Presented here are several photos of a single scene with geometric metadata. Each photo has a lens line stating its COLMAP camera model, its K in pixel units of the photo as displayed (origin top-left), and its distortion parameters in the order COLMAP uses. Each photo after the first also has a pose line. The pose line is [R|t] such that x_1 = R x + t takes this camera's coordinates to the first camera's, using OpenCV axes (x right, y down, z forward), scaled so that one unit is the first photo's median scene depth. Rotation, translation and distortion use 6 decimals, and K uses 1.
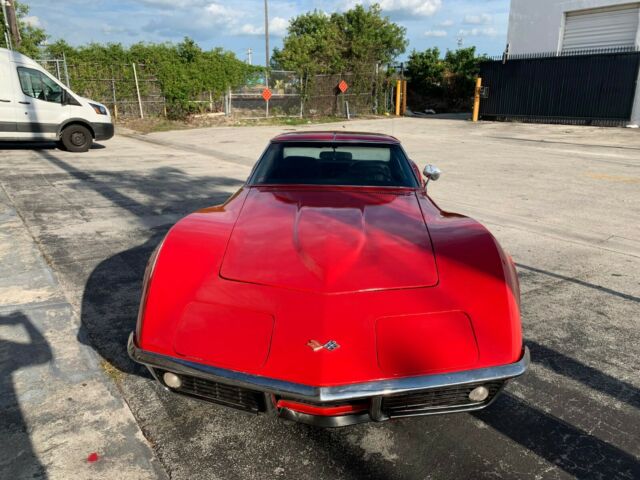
lens RADIAL K [[490.2, 0, 316.3], [0, 490.2, 238.2], [0, 0, 1]] dist [0.023884, -0.019212]
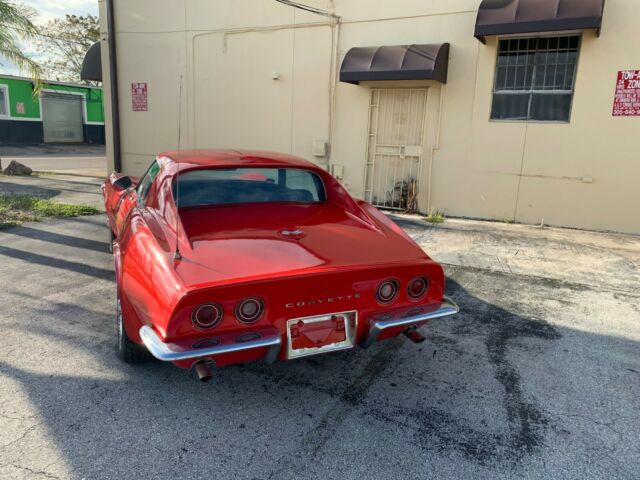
lens RADIAL K [[490.2, 0, 312.0], [0, 490.2, 239.2], [0, 0, 1]] dist [0.023884, -0.019212]
pose [[-0.892879, 0.068032, -0.445128, 0.243189], [-0.159893, 0.876203, 0.454645, -0.386517], [0.420953, 0.477116, -0.771465, 1.400367]]
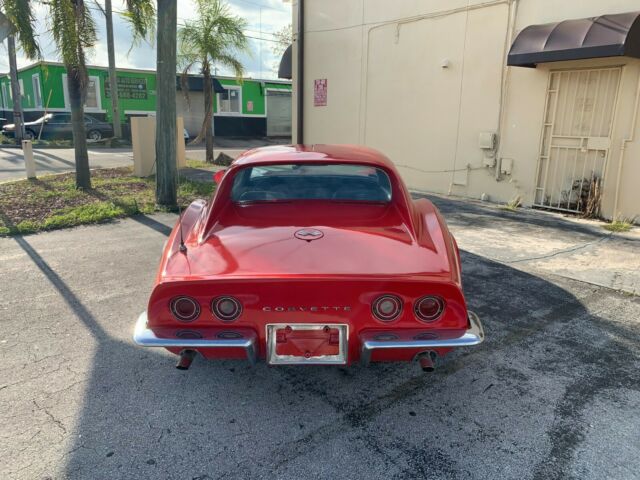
lens RADIAL K [[490.2, 0, 317.2], [0, 490.2, 237.6], [0, 0, 1]] dist [0.023884, -0.019212]
pose [[-0.998682, 0.000173, -0.051334, 0.058323], [-0.025830, 0.862489, 0.505416, -0.400245], [0.044363, 0.506076, -0.861347, 1.417236]]
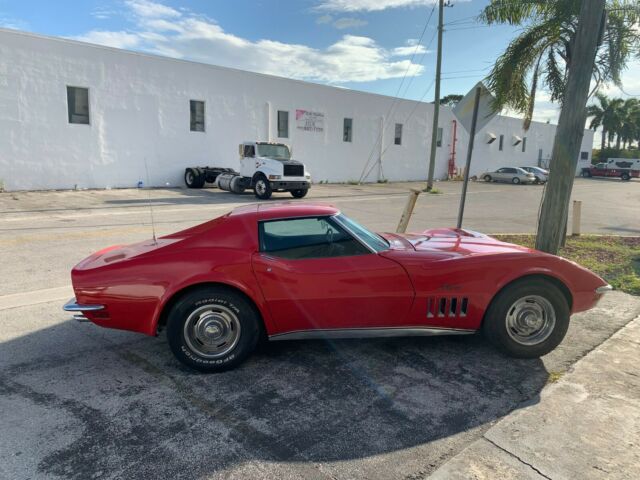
lens RADIAL K [[490.2, 0, 321.0], [0, 490.2, 240.3], [0, 0, 1]] dist [0.023884, -0.019212]
pose [[-0.166004, -0.157142, 0.973524, -0.790330], [0.259629, 0.945427, 0.196878, -0.258129], [-0.951334, 0.285438, -0.116146, 0.840482]]
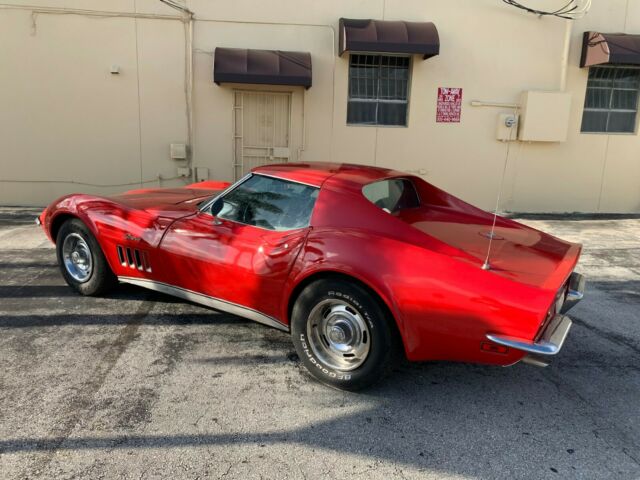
lens RADIAL K [[490.2, 0, 322.2], [0, 490.2, 240.1], [0, 0, 1]] dist [0.023884, -0.019212]
pose [[-0.481594, 0.167621, -0.860216, 0.629950], [-0.279960, 0.900687, 0.332243, -0.293822], [0.830476, 0.400832, -0.386838, 1.069184]]
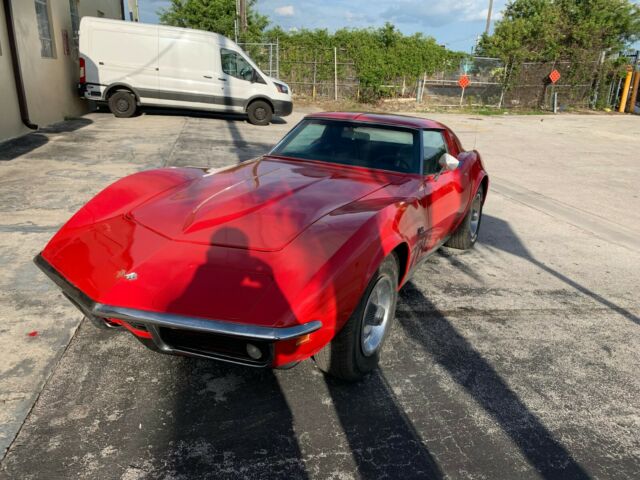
lens RADIAL K [[490.2, 0, 316.6], [0, 490.2, 236.1], [0, 0, 1]] dist [0.023884, -0.019212]
pose [[0.907822, 0.162256, -0.386694, 0.280091], [-0.154213, 0.986670, 0.051967, -0.002184], [0.389971, 0.012456, 0.920743, 0.024913]]
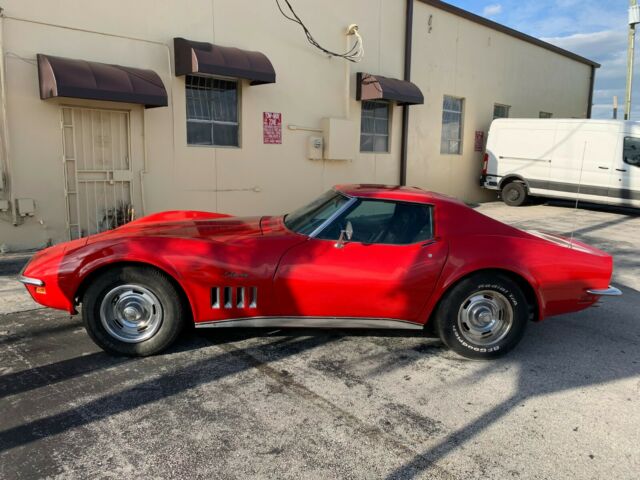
lens RADIAL K [[490.2, 0, 321.3], [0, 490.2, 241.9], [0, 0, 1]] dist [0.023884, -0.019212]
pose [[0.136840, 0.166872, -0.976437, 0.794309], [-0.299060, 0.946675, 0.119874, -0.146553], [0.944372, 0.275609, 0.179447, 0.565921]]
